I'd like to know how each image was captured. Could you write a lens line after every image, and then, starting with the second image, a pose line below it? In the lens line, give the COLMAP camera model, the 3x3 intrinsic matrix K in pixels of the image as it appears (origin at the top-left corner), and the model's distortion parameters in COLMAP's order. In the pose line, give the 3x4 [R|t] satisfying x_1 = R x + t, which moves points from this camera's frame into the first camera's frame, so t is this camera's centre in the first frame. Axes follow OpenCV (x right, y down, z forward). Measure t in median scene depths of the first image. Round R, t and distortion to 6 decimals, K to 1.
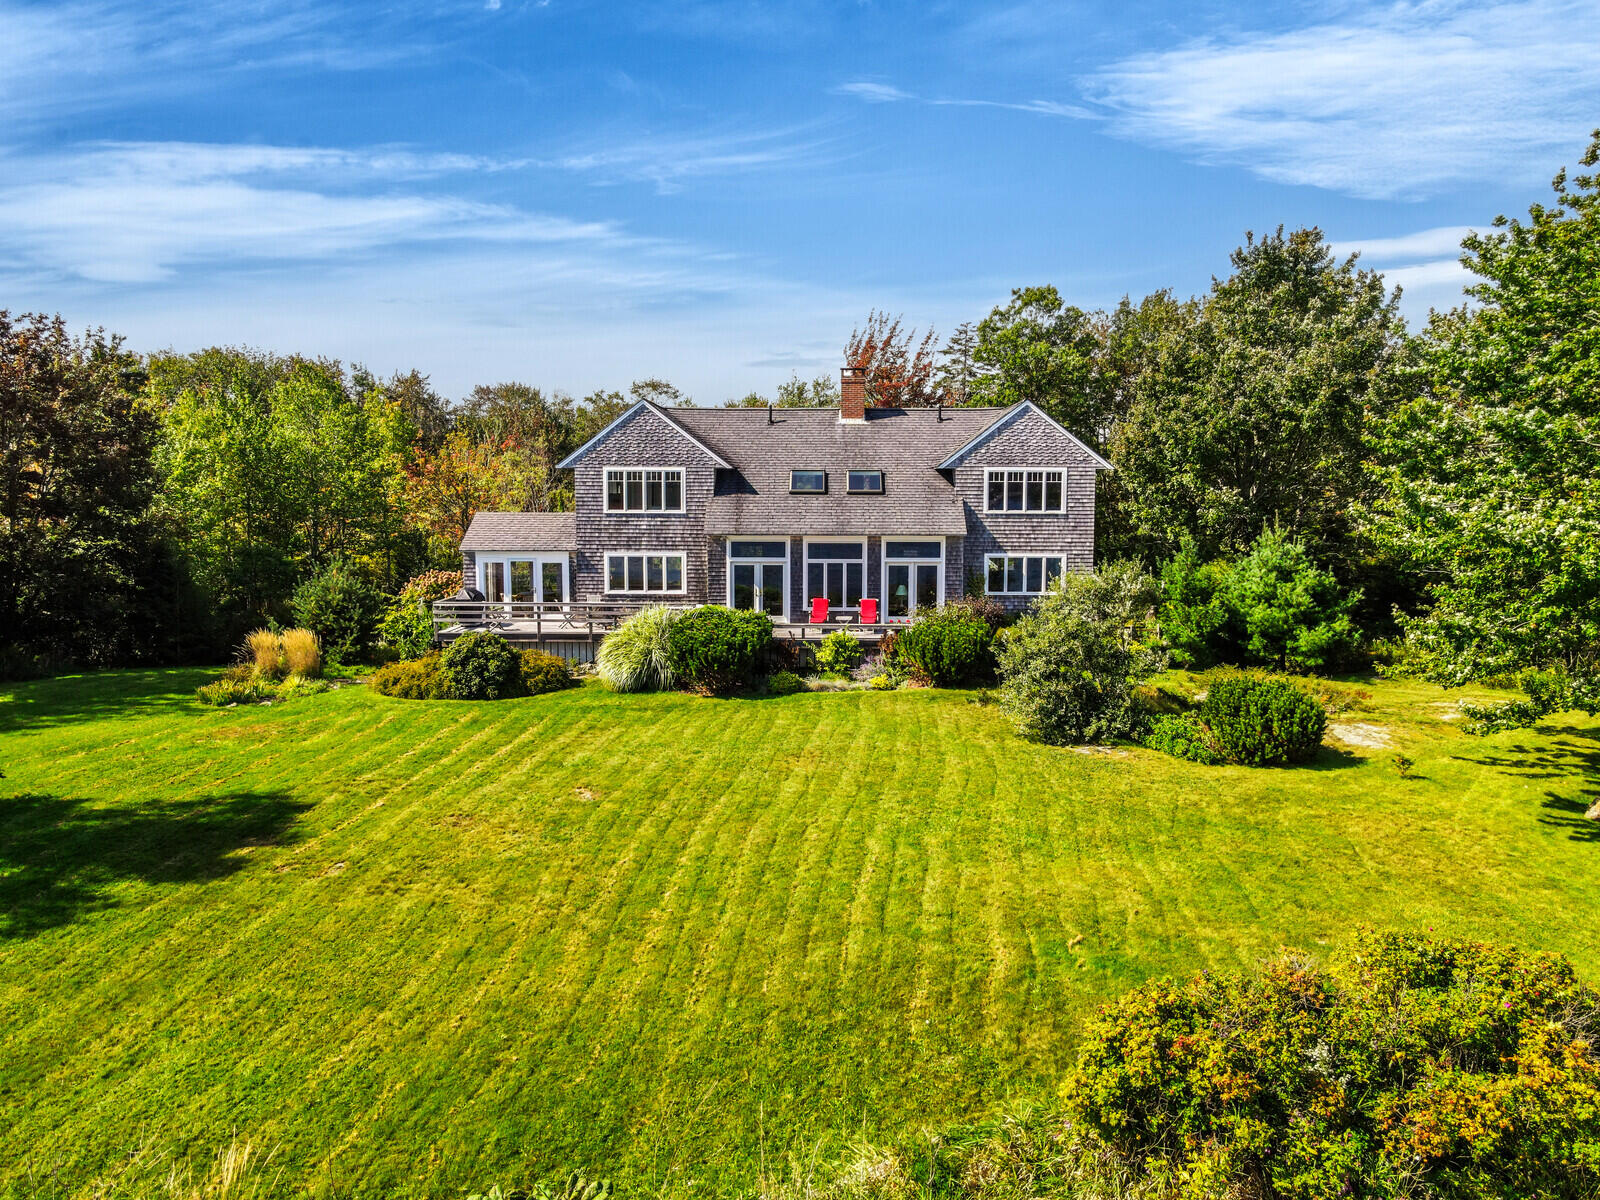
lens RADIAL K [[1191.1, 0, 799.8], [0, 1191.1, 599.6], [0, 0, 1]] dist [-0.000425, 0.022098]
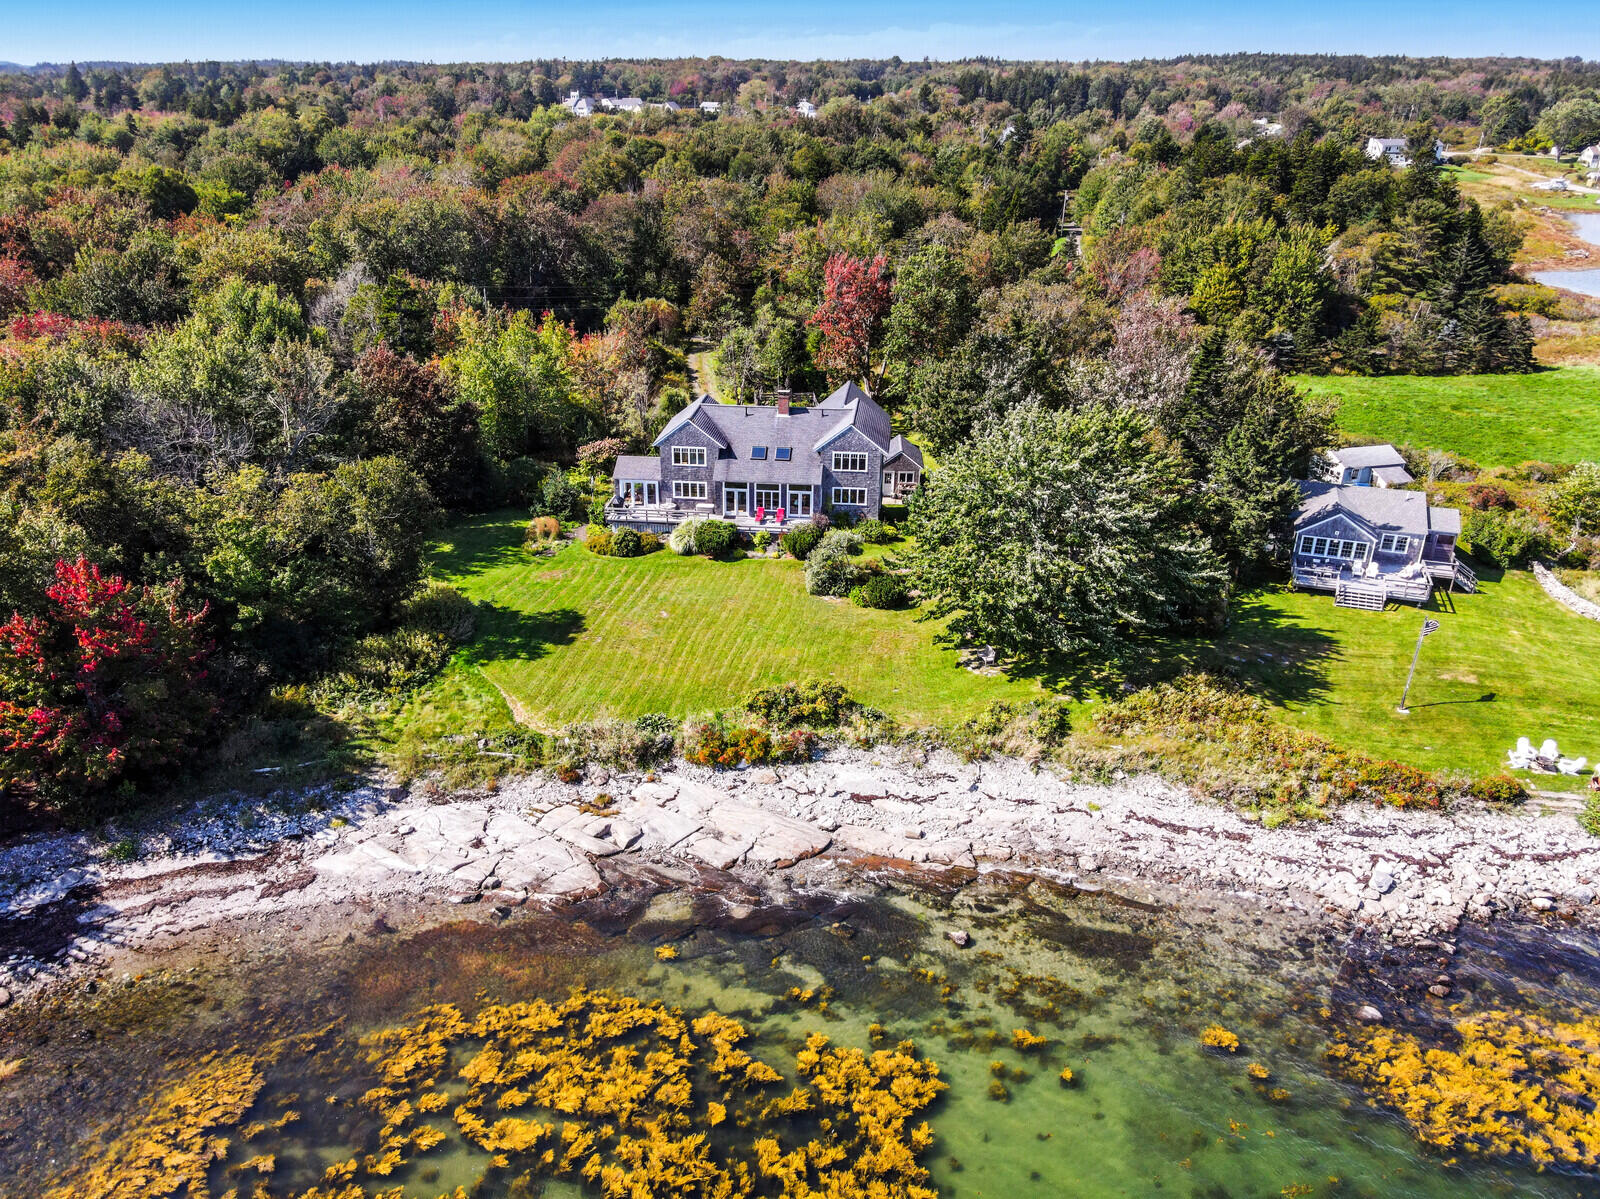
lens RADIAL K [[1191.1, 0, 796.2], [0, 1191.1, 599.9], [0, 0, 1]] dist [-0.000425, 0.022098]
pose [[0.996183, 0.036639, -0.079222, 0.279796], [-0.008905, 0.945557, 0.325334, -0.595937], [0.086828, -0.323387, 0.942275, -1.301814]]
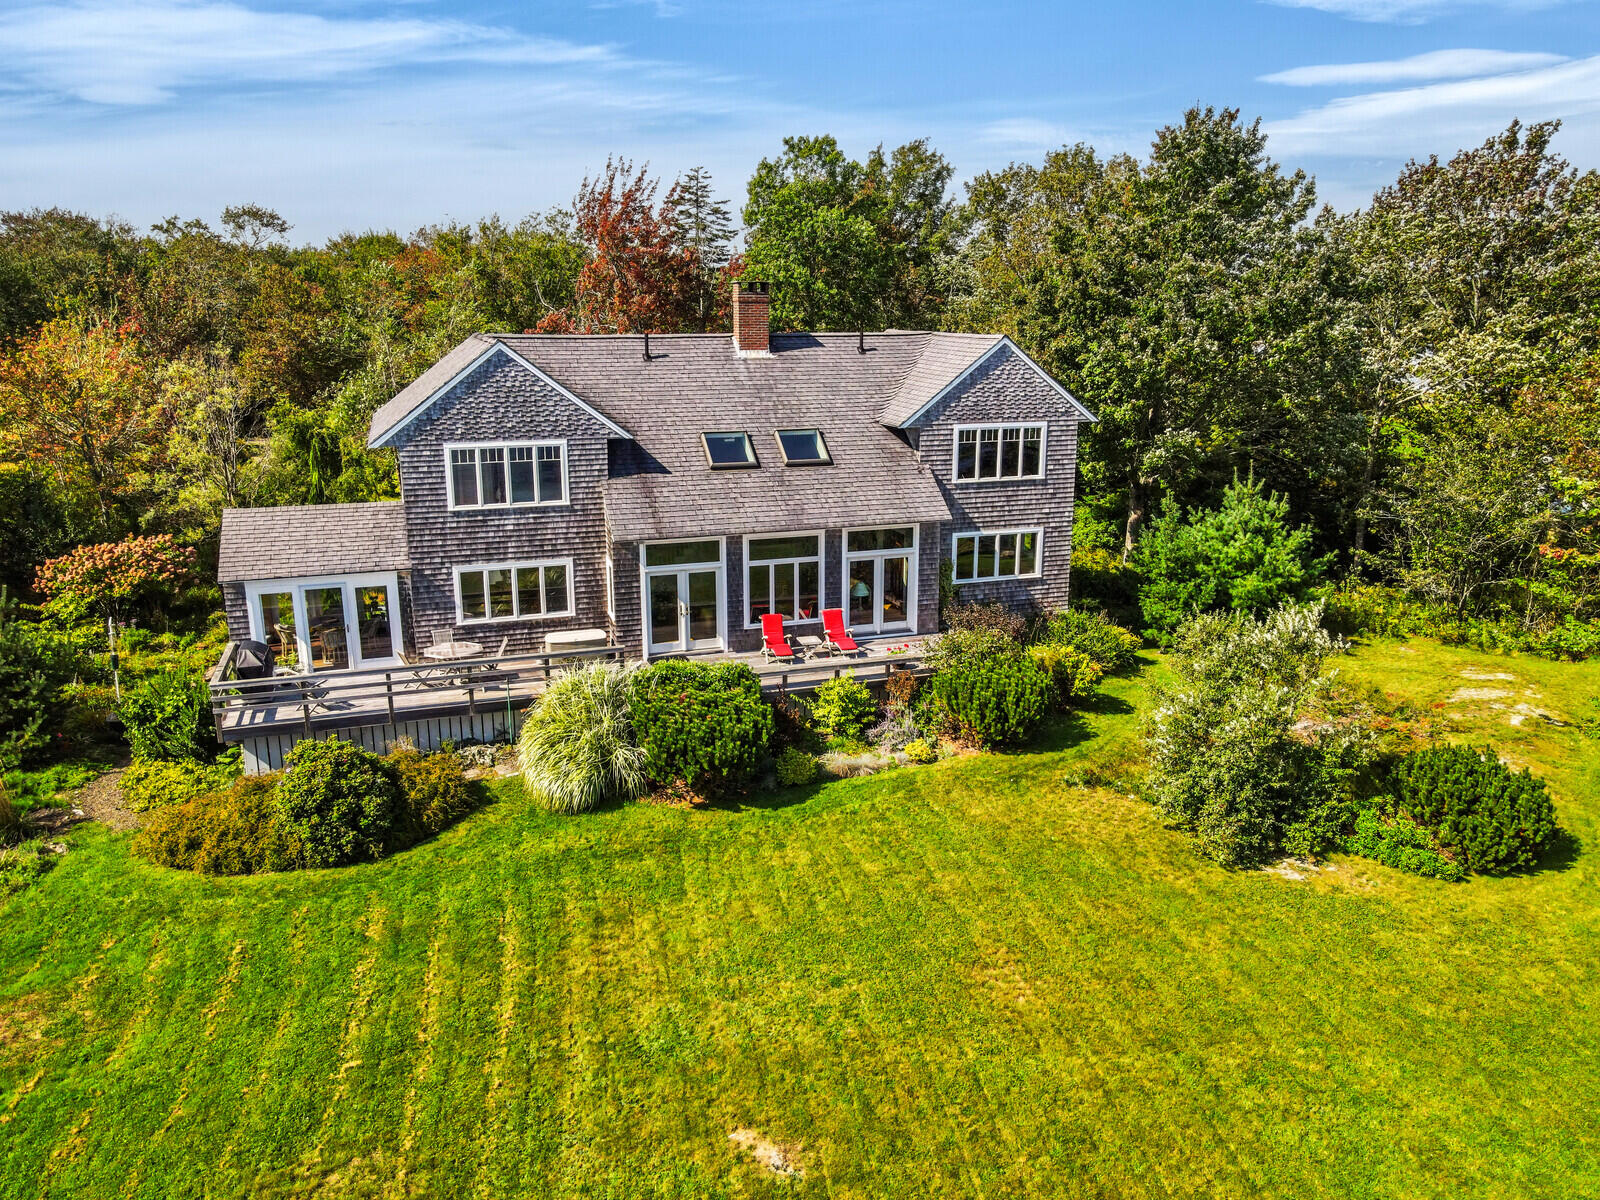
lens RADIAL K [[1191.1, 0, 812.4], [0, 1191.1, 606.1], [0, 0, 1]] dist [-0.000425, 0.022098]
pose [[0.938532, -0.086860, 0.334085, -0.203241], [0.033751, 0.986277, 0.161611, -0.123136], [-0.343538, -0.140401, 0.928585, 0.290235]]
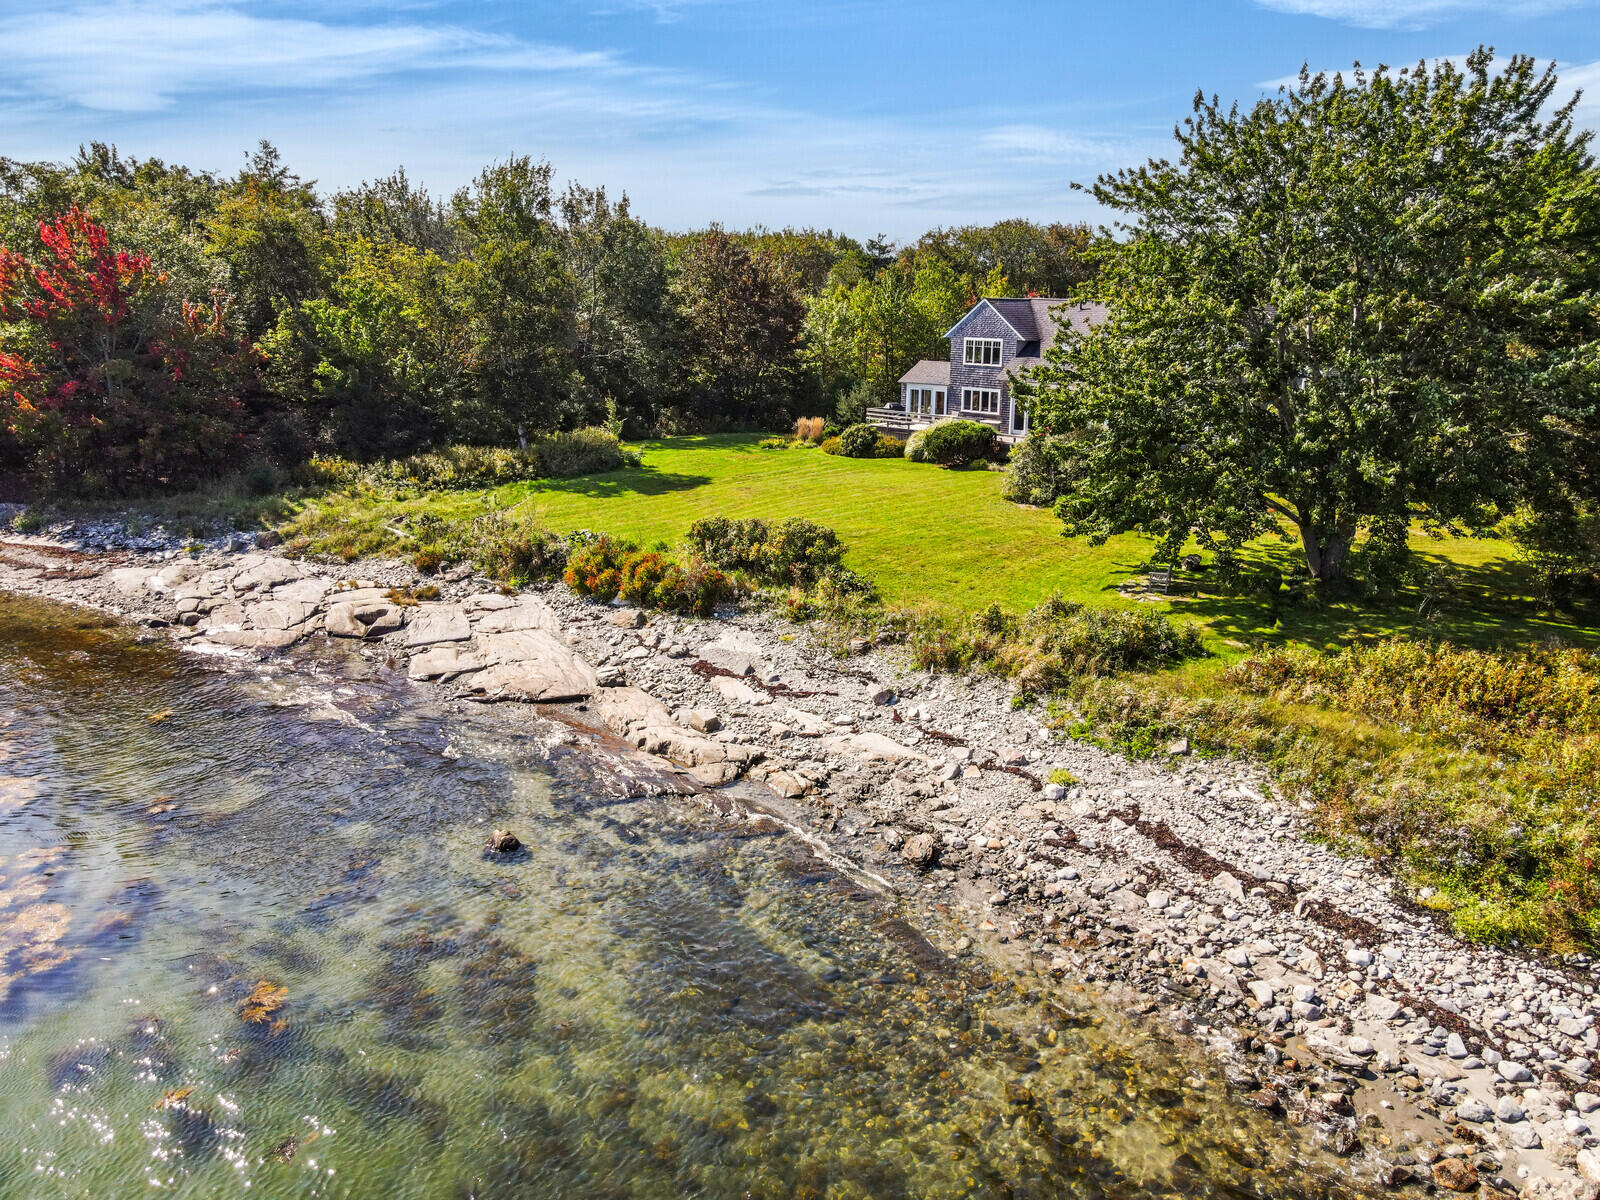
lens RADIAL K [[1191.1, 0, 811.9], [0, 1191.1, 590.3], [0, 0, 1]] dist [-0.000425, 0.022098]
pose [[0.716860, 0.169464, -0.676308, 0.915299], [-0.078230, 0.983437, 0.163501, -0.015575], [0.692814, -0.064299, 0.718244, -0.424562]]
